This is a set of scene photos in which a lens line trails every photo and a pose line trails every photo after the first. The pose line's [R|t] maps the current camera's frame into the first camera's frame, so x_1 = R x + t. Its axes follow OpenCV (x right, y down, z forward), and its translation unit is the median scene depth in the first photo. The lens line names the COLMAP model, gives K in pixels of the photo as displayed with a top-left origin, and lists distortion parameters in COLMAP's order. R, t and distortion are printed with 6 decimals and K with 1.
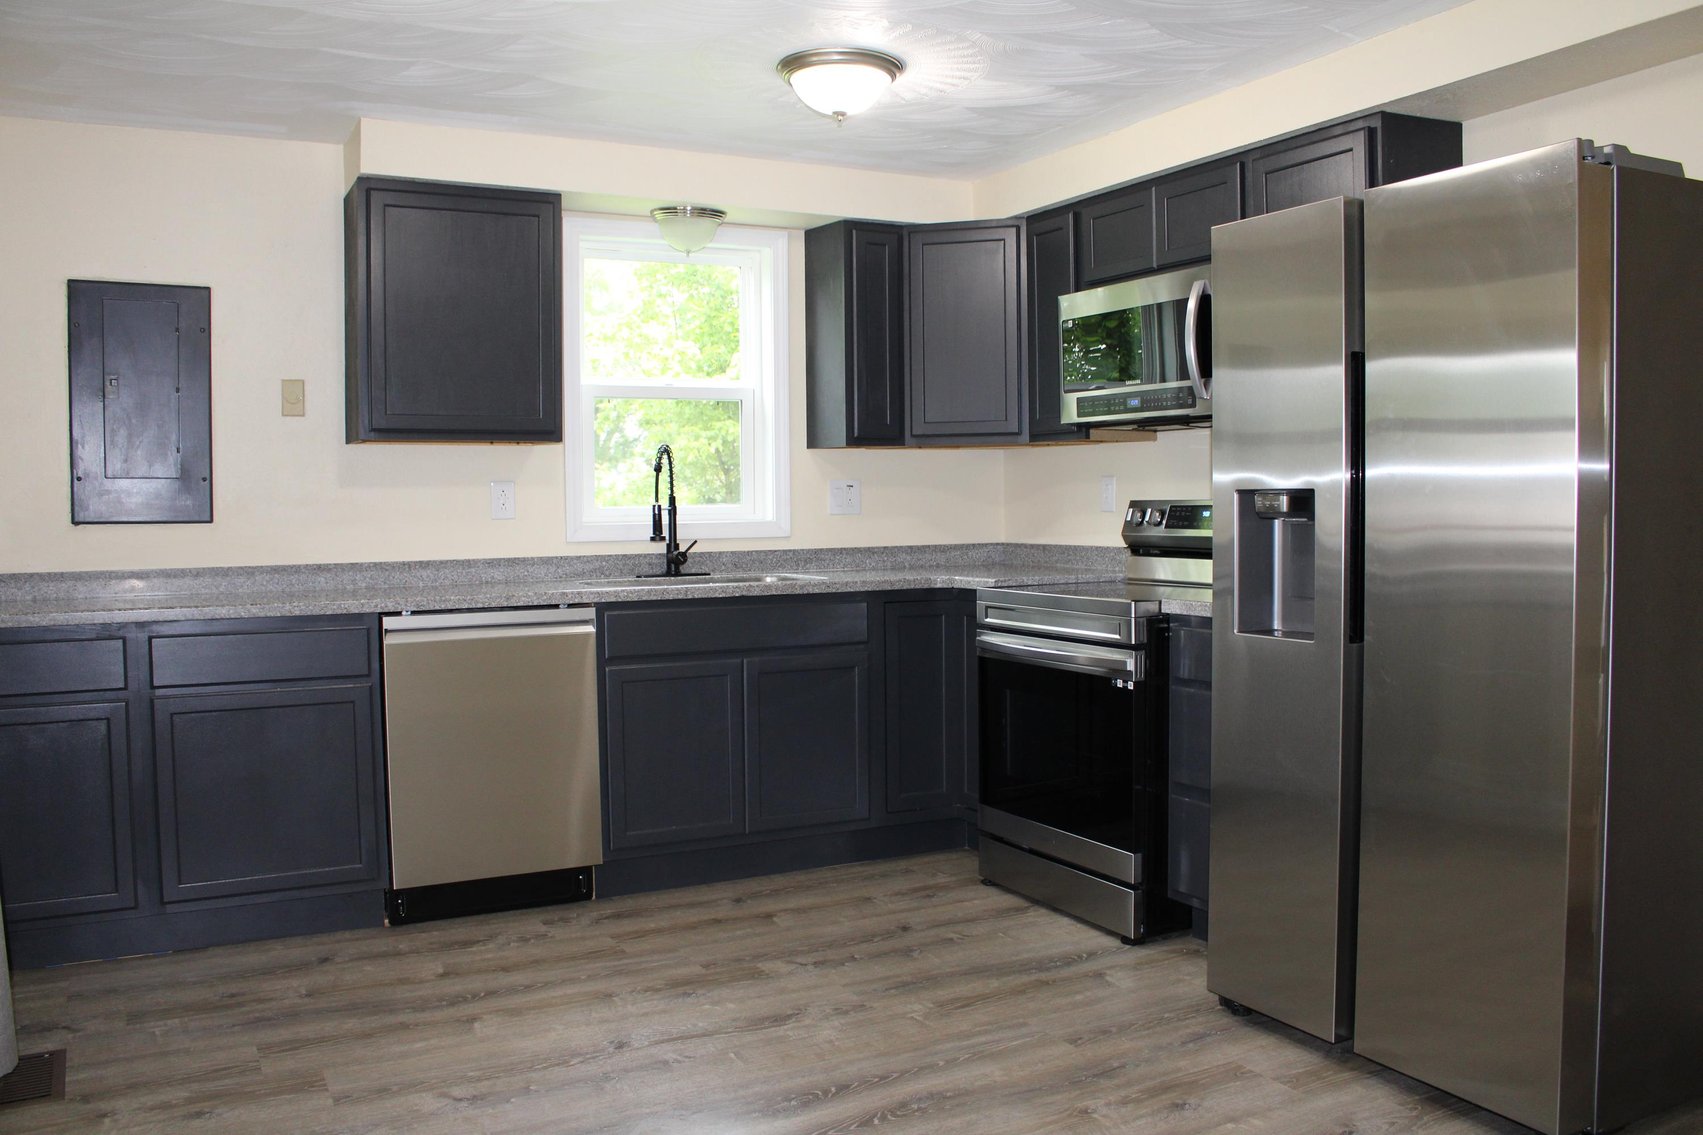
lens RADIAL K [[1408.2, 0, 856.8], [0, 1408.2, 574.0], [0, 0, 1]] dist [-0.163526, 0.135396]
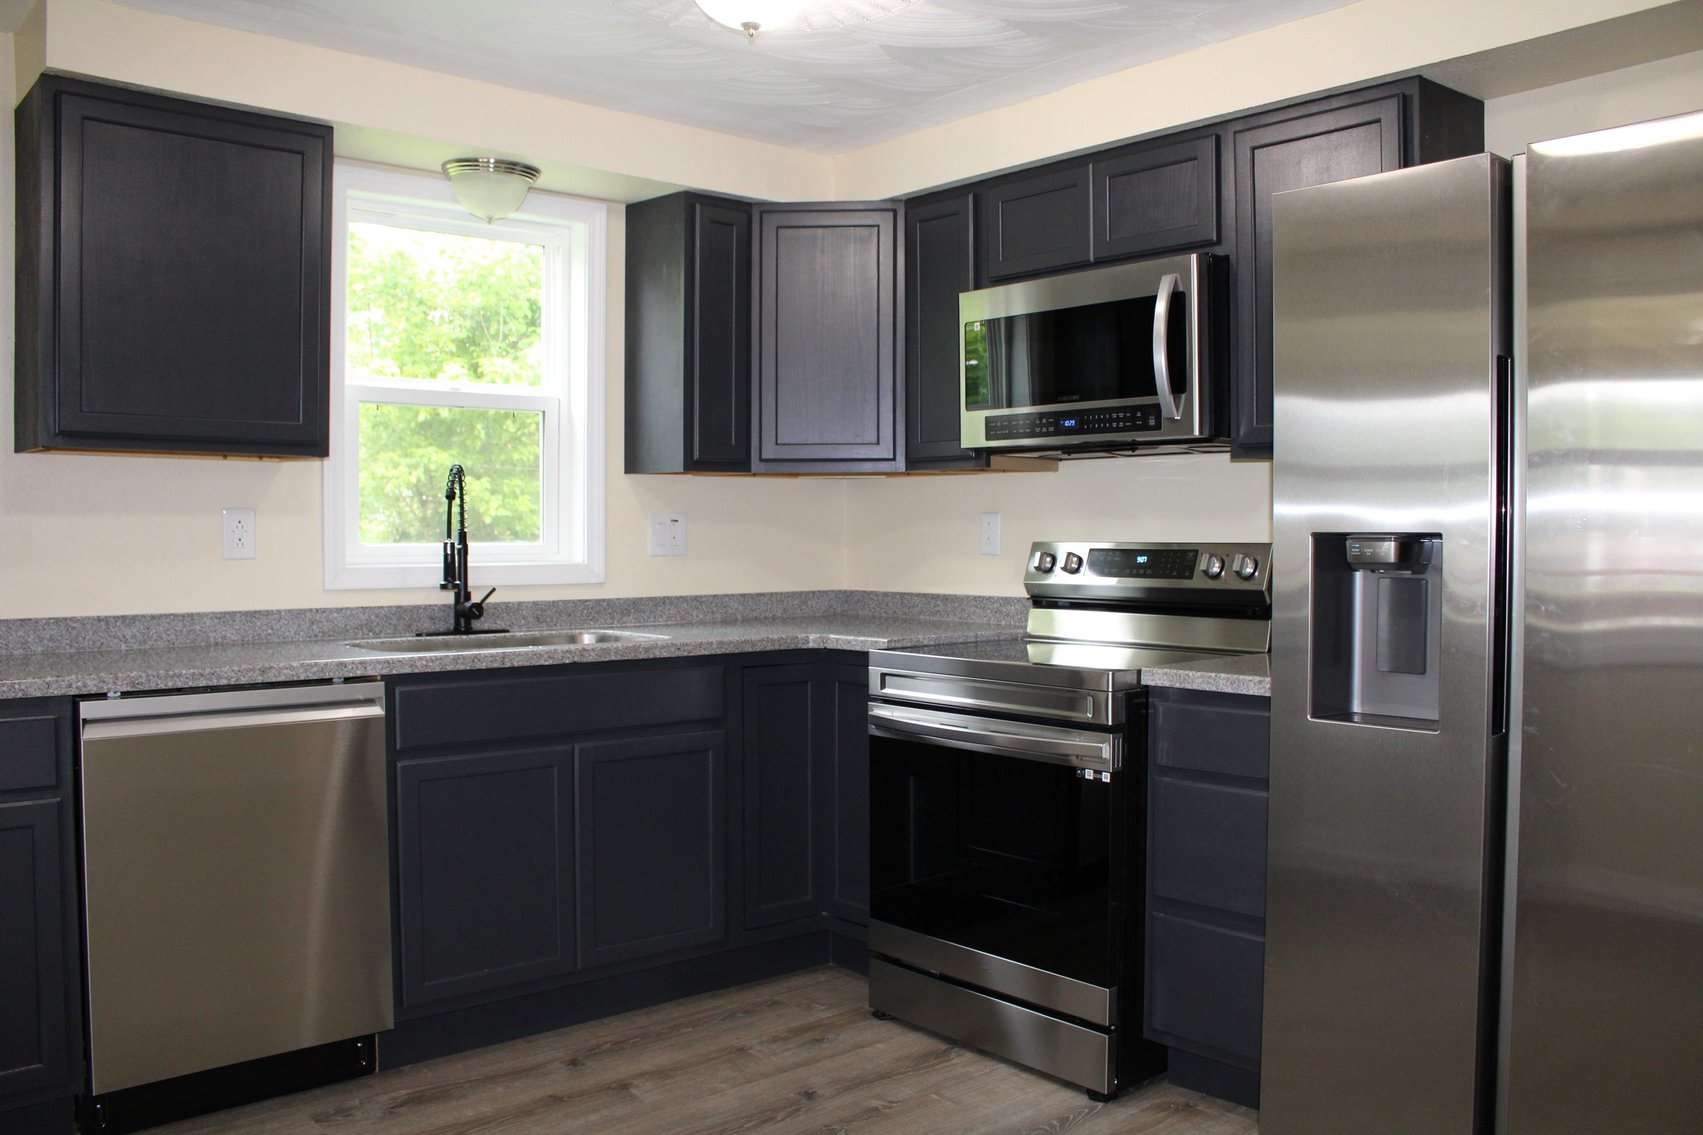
lens RADIAL K [[1408.2, 0, 856.8], [0, 1408.2, 574.0], [0, 0, 1]] dist [-0.163526, 0.135396]
pose [[0.973698, 0.004887, 0.227791, -0.103242], [0.000922, 0.999677, -0.025389, -0.013009], [-0.227842, 0.024931, 0.973379, 0.219576]]
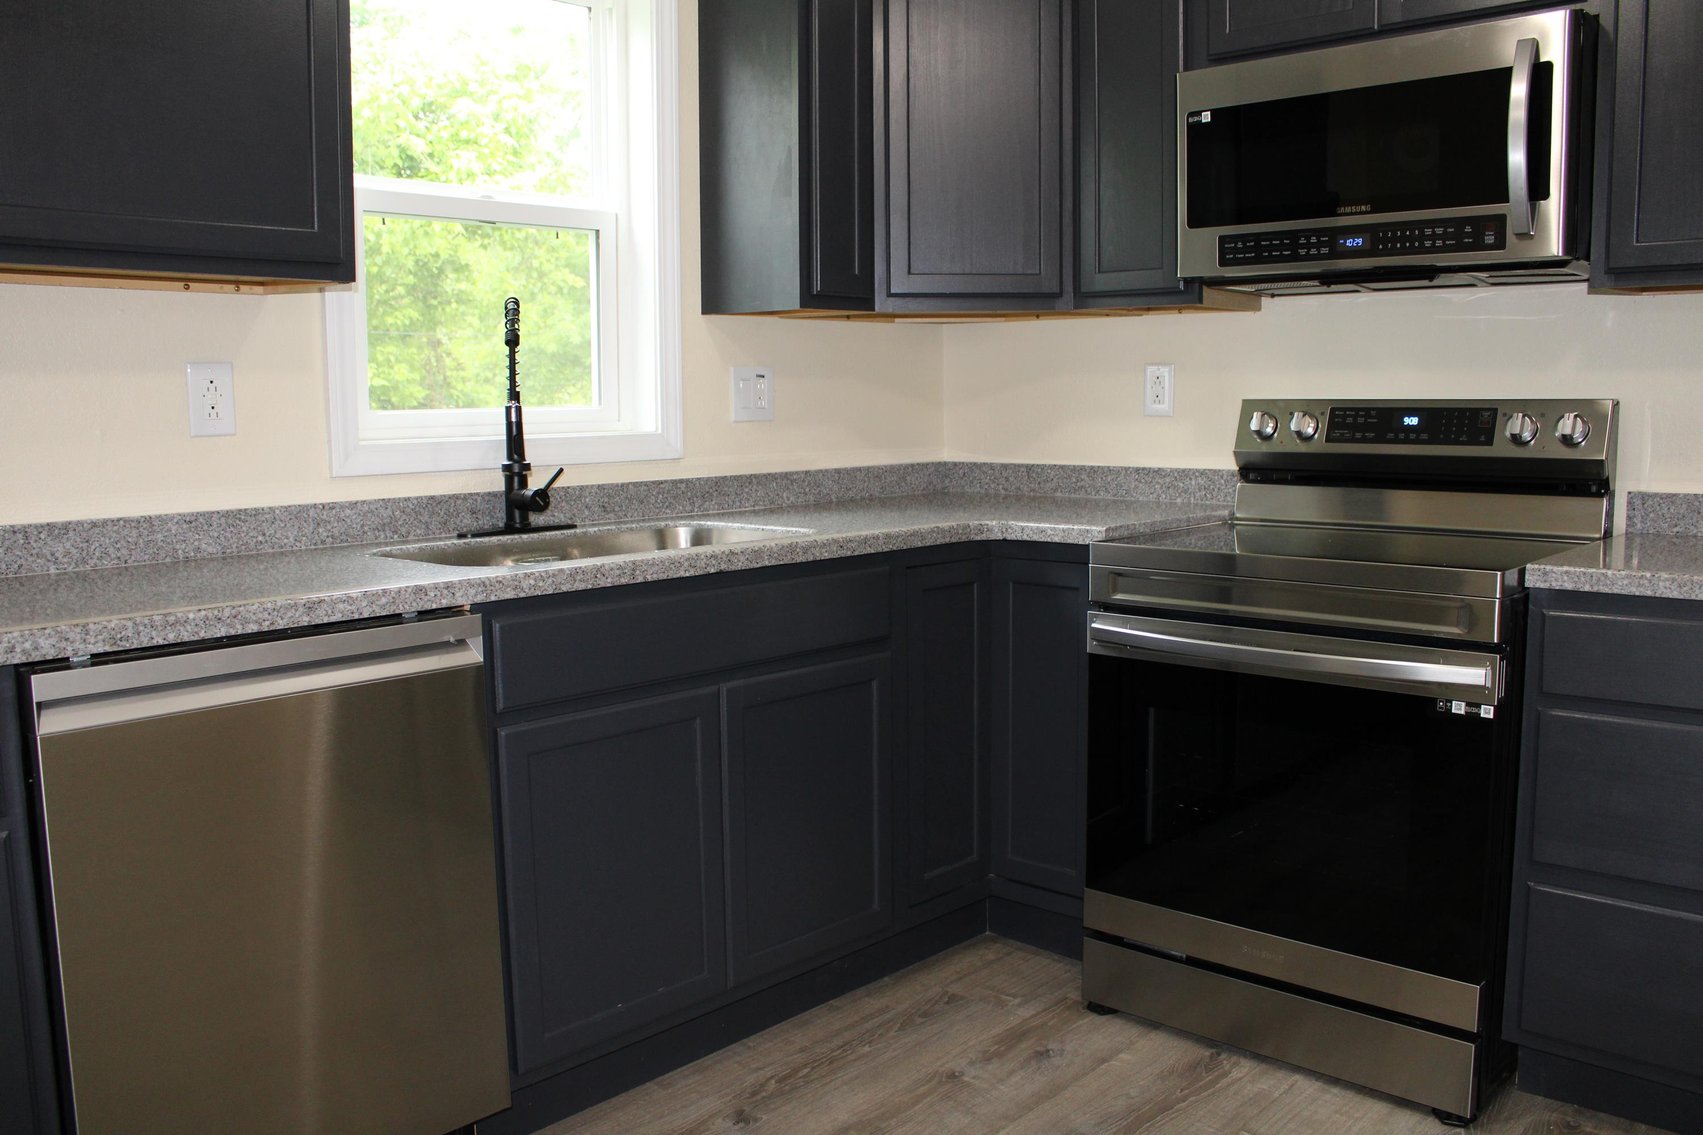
lens RADIAL K [[1408.2, 0, 856.8], [0, 1408.2, 574.0], [0, 0, 1]] dist [-0.163526, 0.135396]
pose [[0.942142, -0.040038, 0.332813, -0.209299], [0.017871, 0.997429, 0.069402, -0.020146], [-0.334736, -0.059439, 0.940435, 0.462116]]
